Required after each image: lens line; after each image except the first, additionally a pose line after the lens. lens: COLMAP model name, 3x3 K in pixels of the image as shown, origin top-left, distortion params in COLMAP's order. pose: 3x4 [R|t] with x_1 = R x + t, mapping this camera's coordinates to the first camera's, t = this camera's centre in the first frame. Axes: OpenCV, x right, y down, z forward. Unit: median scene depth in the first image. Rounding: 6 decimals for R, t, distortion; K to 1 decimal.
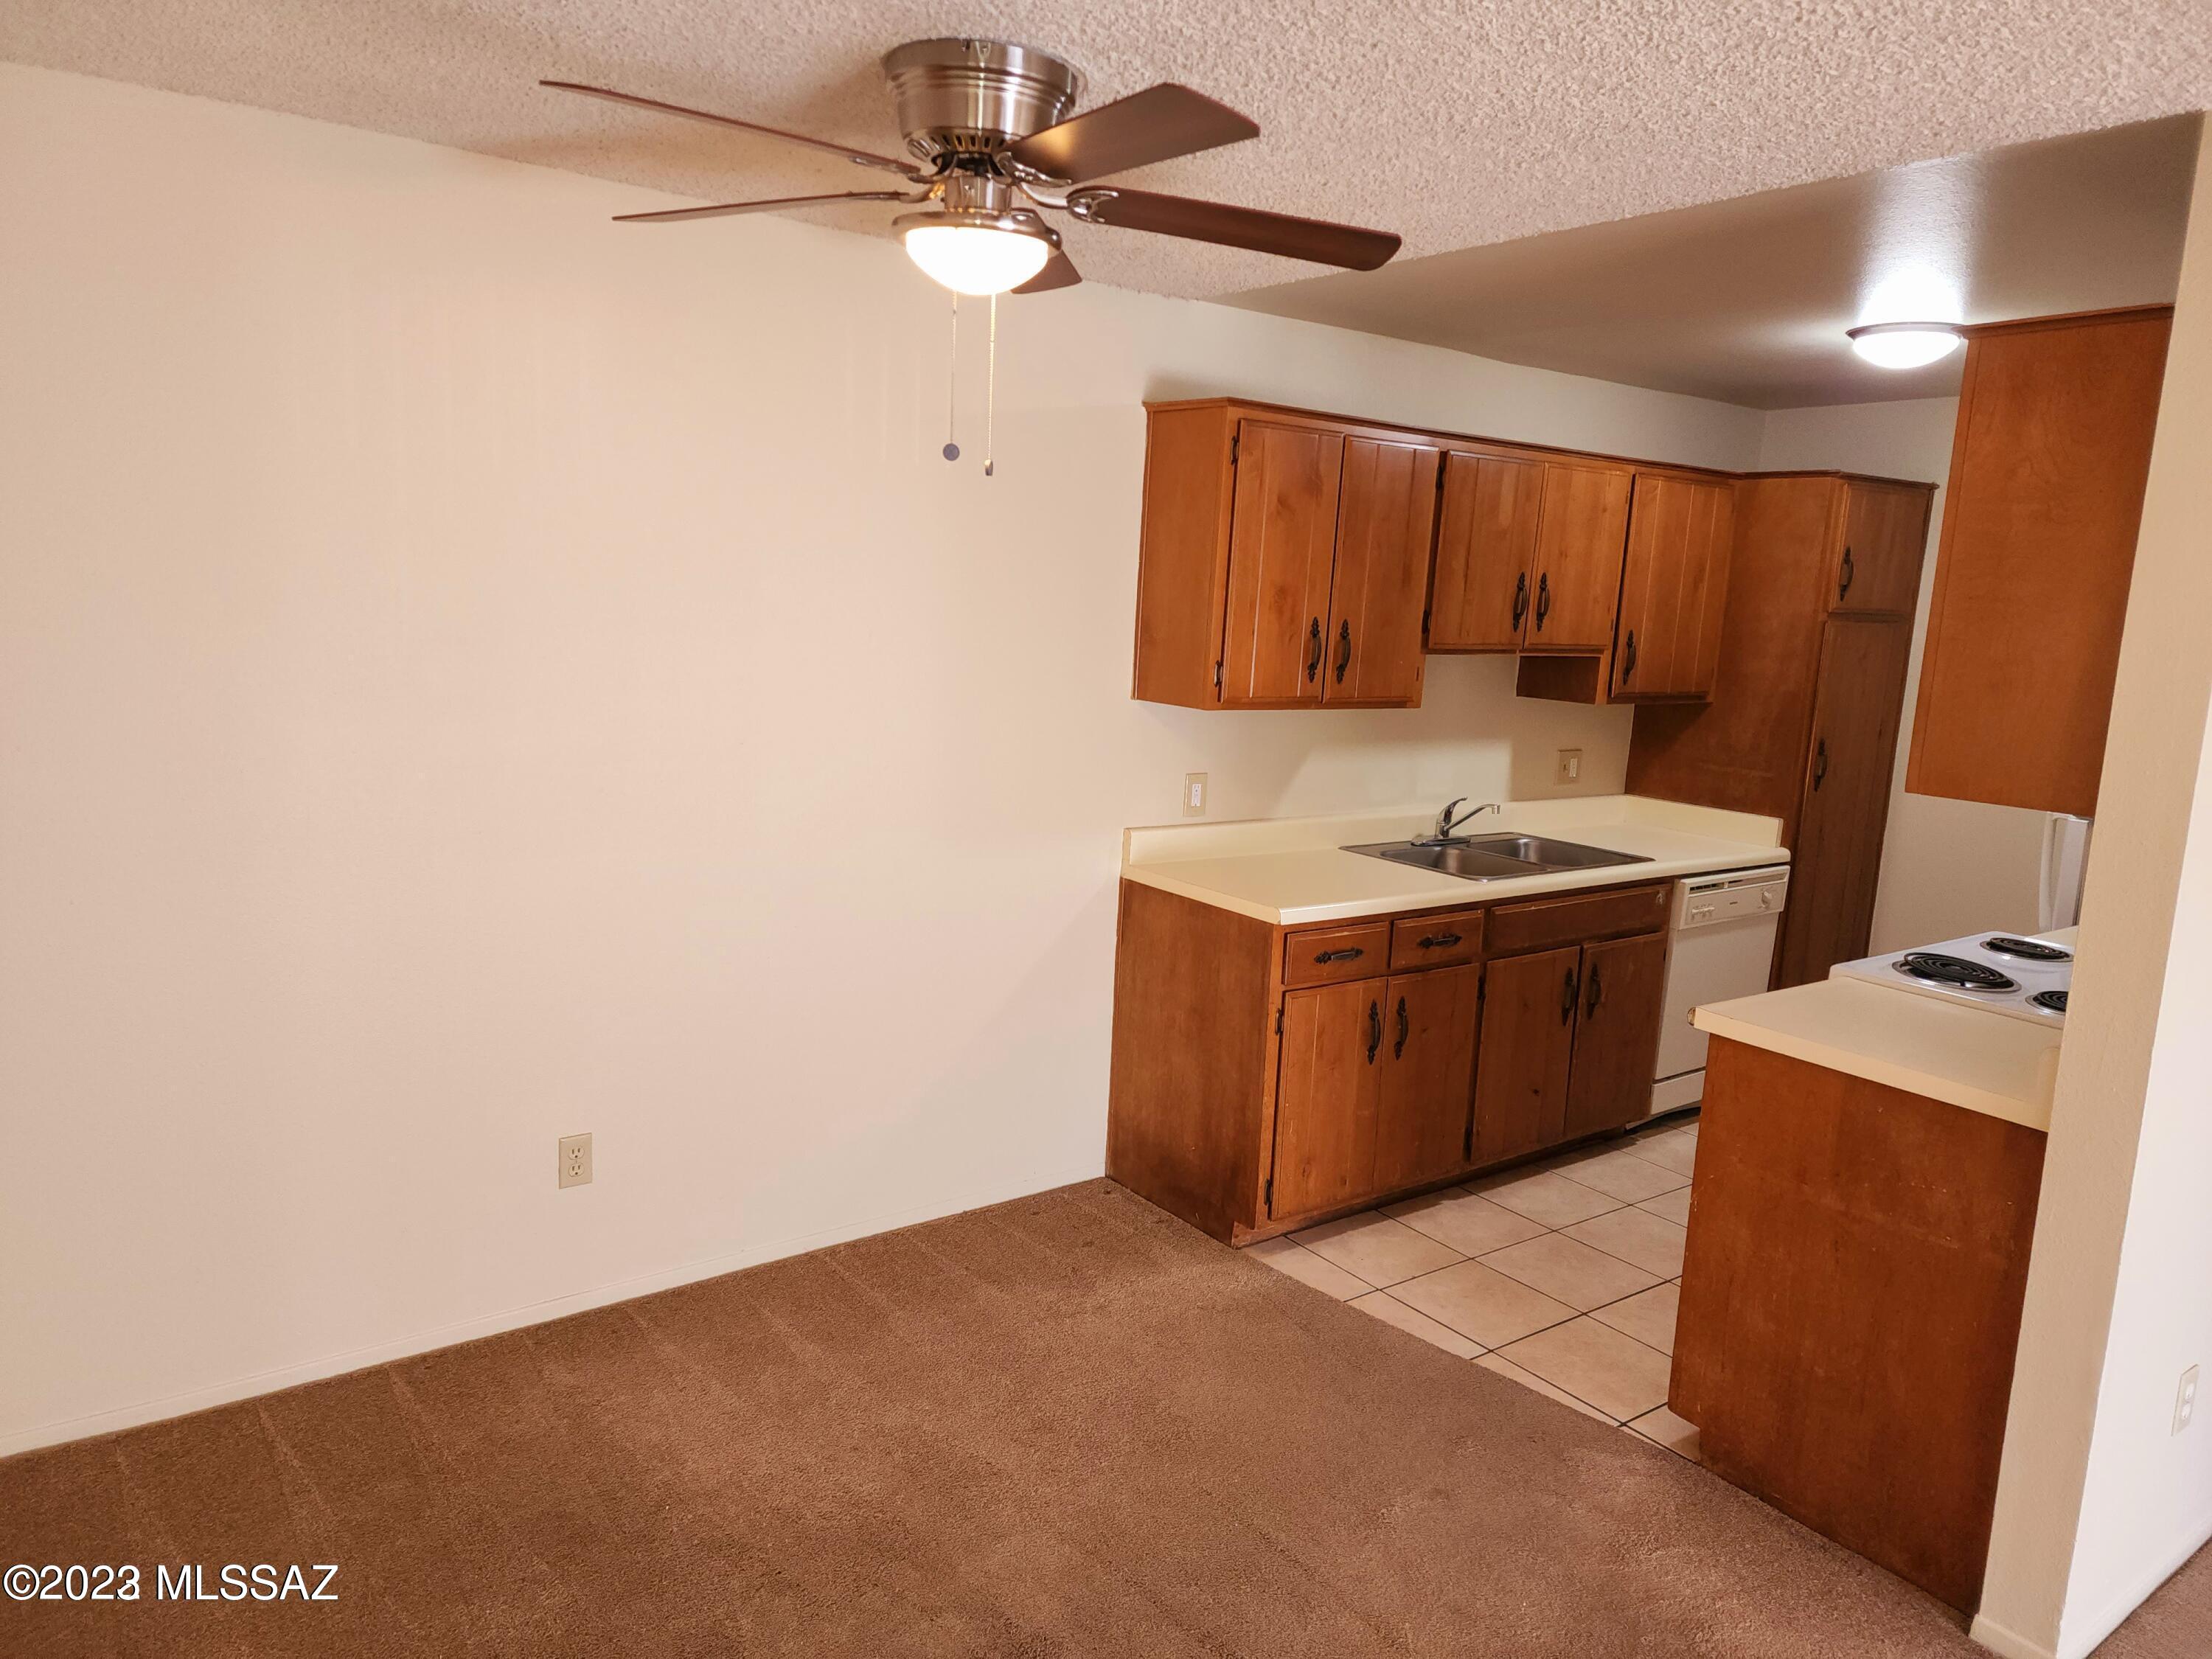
lens RADIAL K [[1510.1, 0, 1098.8], [0, 1510.1, 827.4], [0, 0, 1]] dist [0.075658, -0.033706]
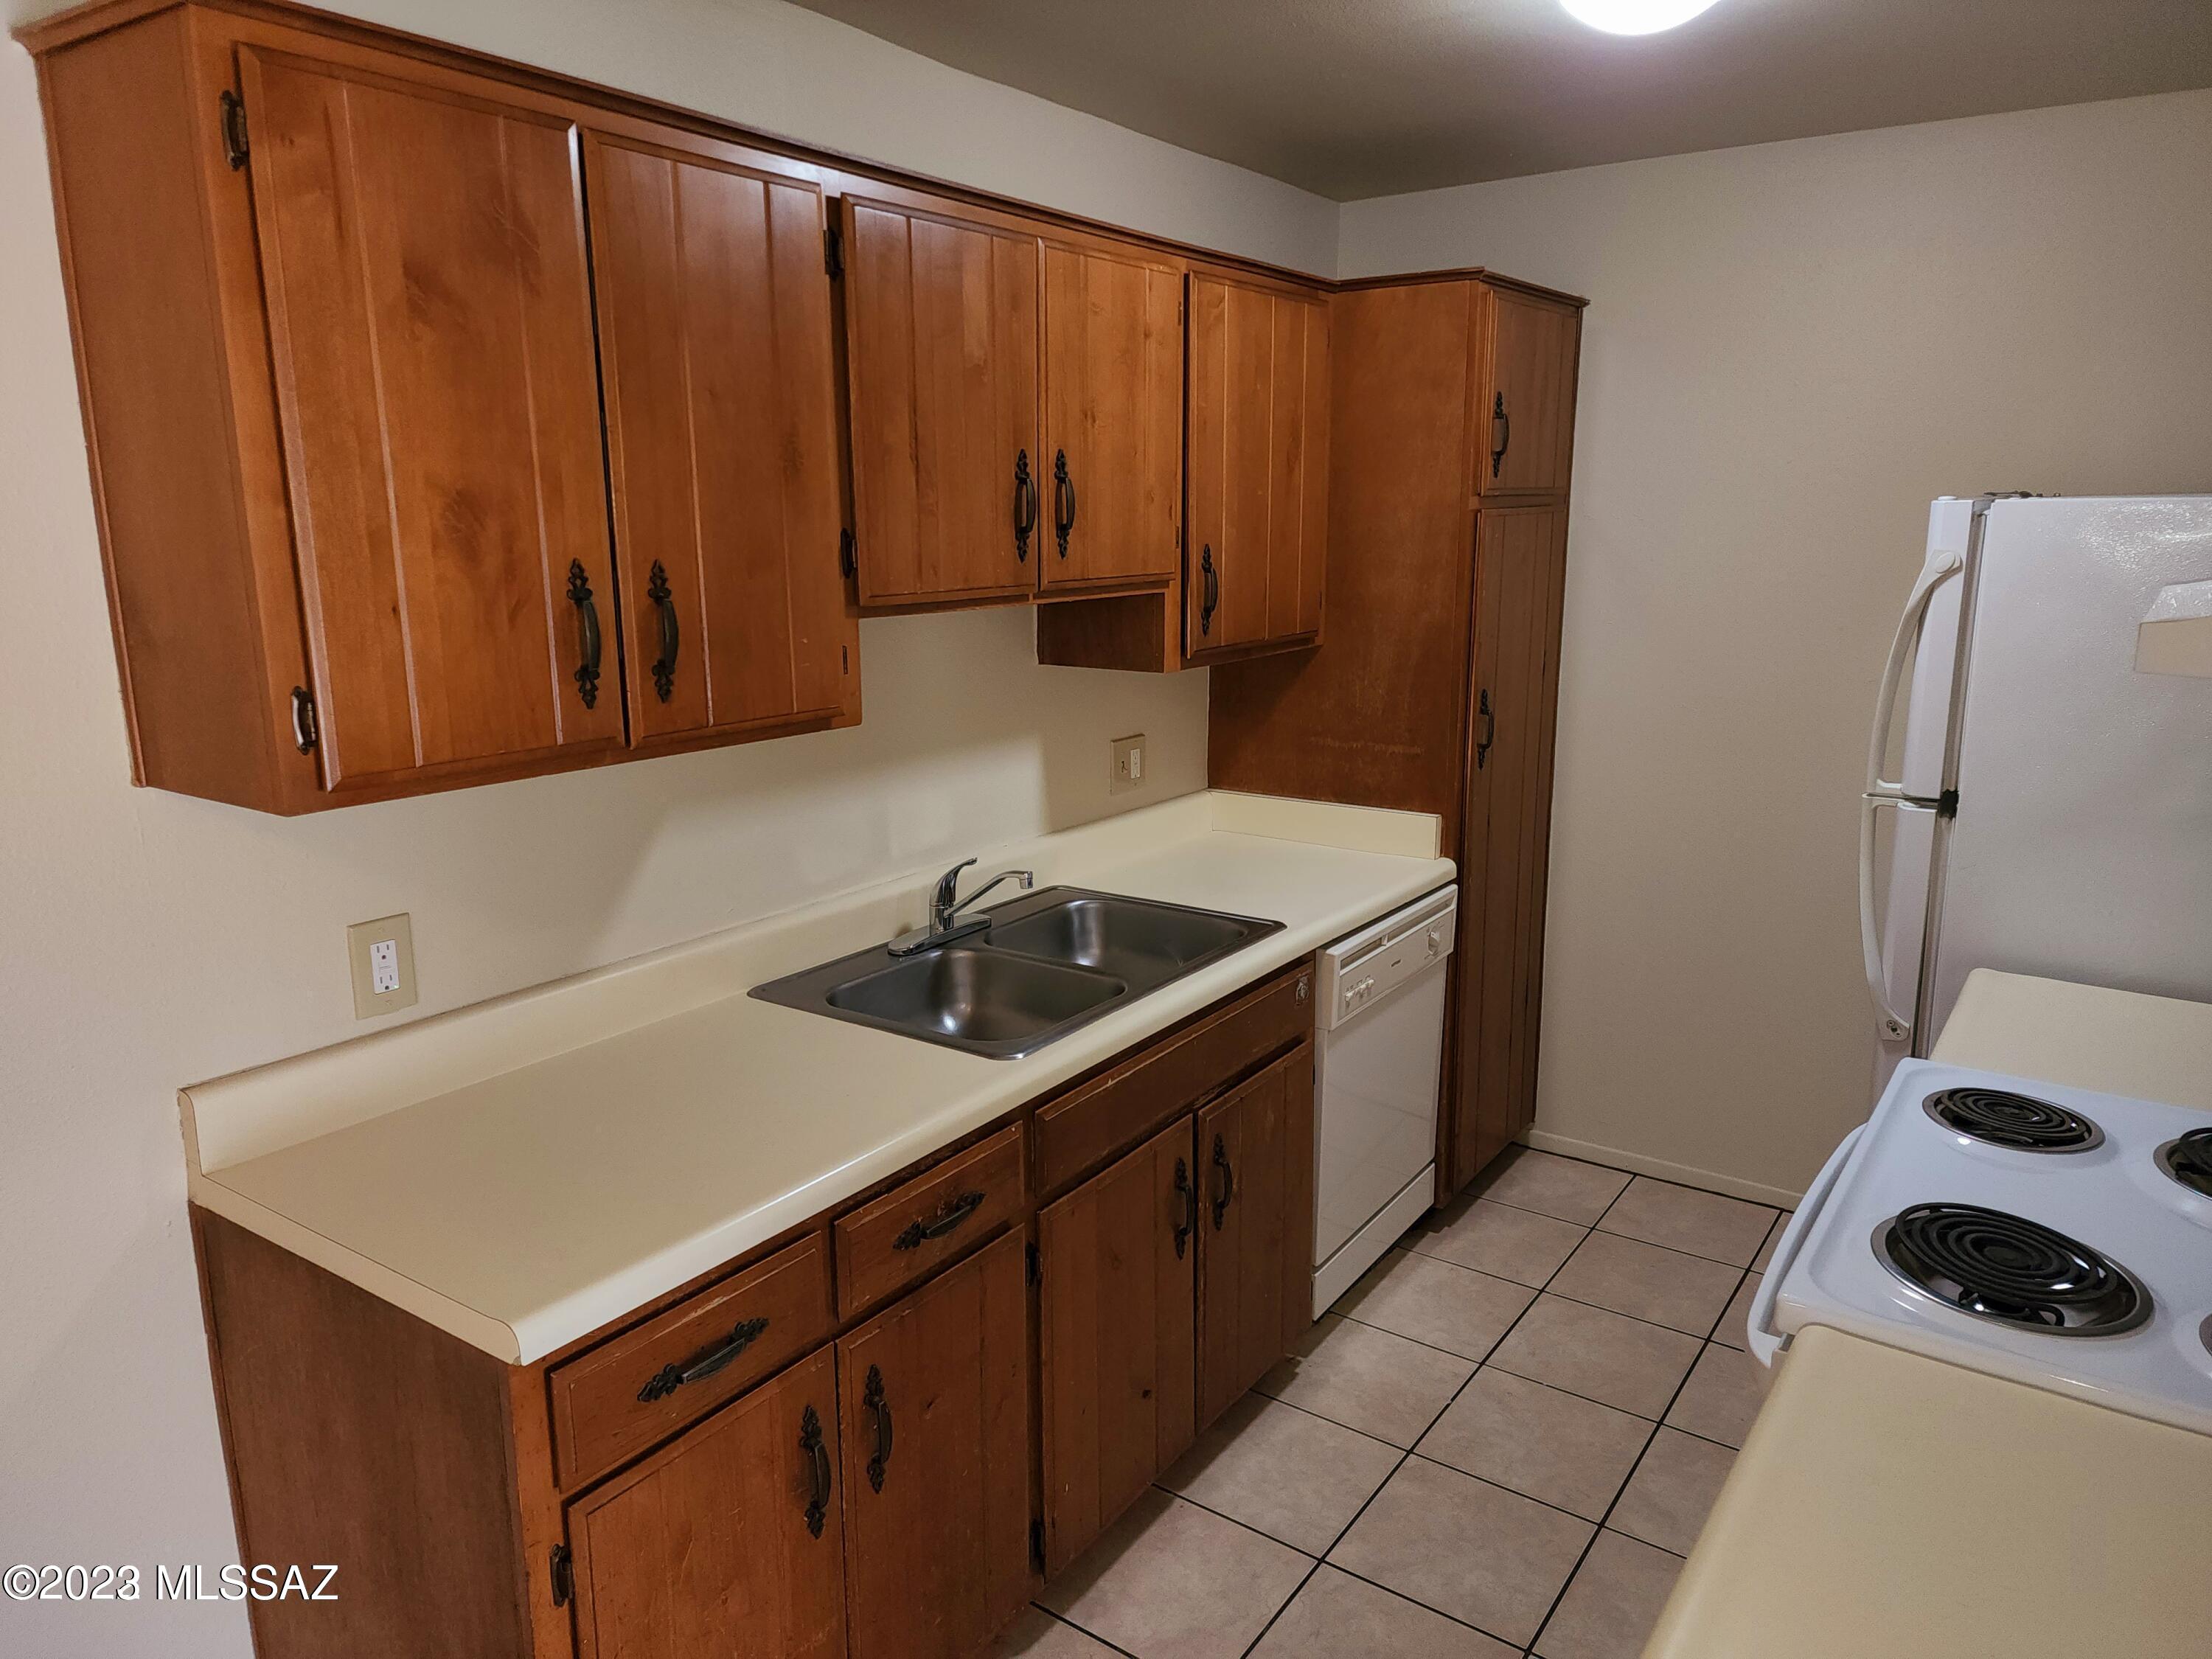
lens RADIAL K [[1510.1, 0, 1109.1], [0, 1510.1, 833.0], [0, 0, 1]] dist [0.075658, -0.033706]
pose [[0.948517, -0.121943, 0.292310, 0.133600], [0.105255, 0.991820, 0.072215, -0.068071], [-0.298725, -0.037730, 0.953593, 0.471424]]
